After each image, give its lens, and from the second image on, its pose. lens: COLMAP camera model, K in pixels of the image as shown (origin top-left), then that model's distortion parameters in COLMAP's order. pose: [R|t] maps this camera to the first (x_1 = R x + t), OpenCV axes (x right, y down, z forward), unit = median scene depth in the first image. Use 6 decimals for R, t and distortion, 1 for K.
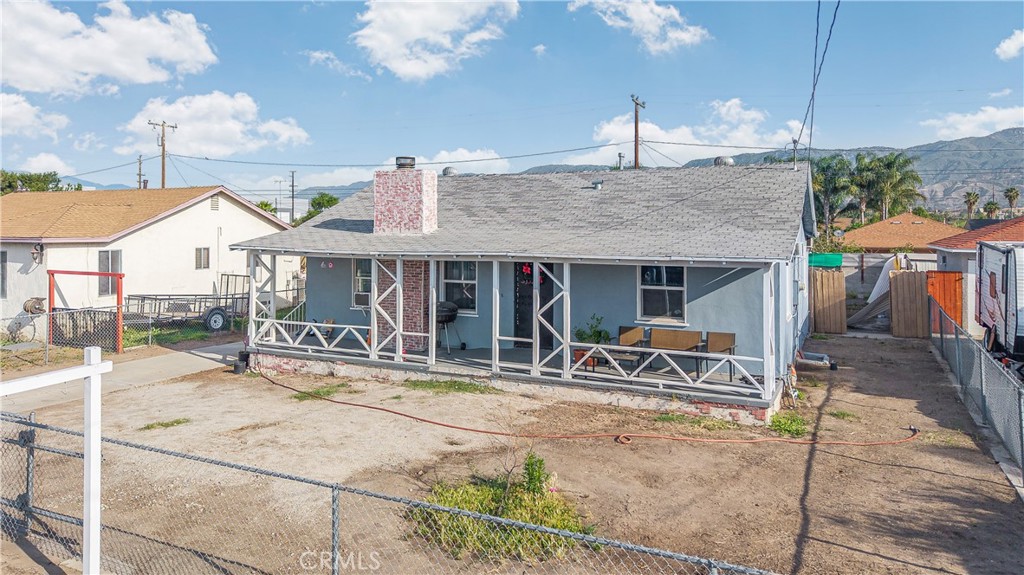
lens RADIAL K [[694.2, 0, 510.8], [0, 694.2, 293.0], [0, 0, 1]] dist [-0.004016, -0.003264]
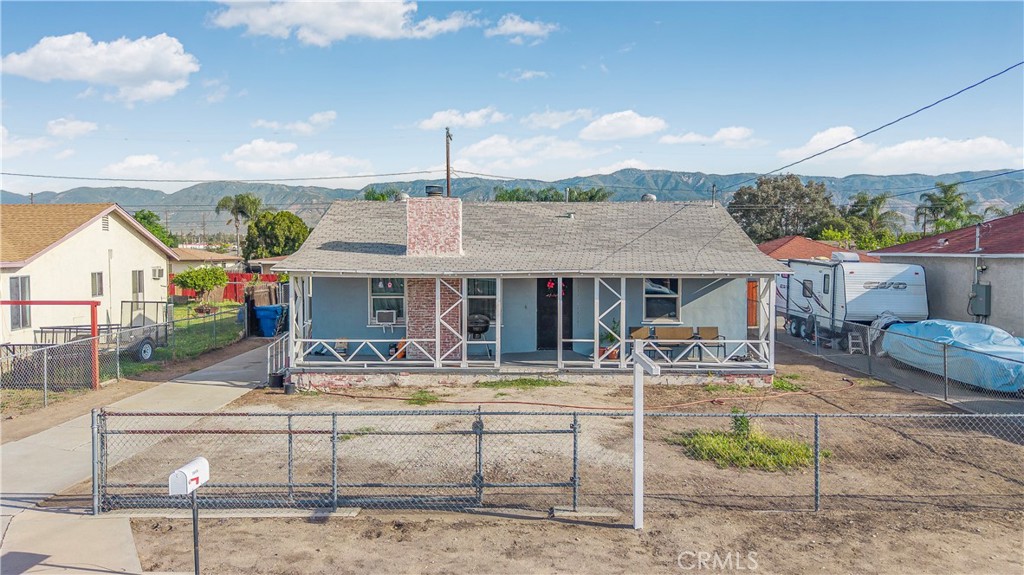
lens RADIAL K [[694.2, 0, 490.1], [0, 694.2, 314.7], [0, 0, 1]] dist [-0.004016, -0.003264]
pose [[0.906806, -0.041593, 0.419492, -0.598065], [0.040516, 0.999113, 0.011479, 0.000408], [-0.419597, 0.006587, 0.907686, -0.052700]]
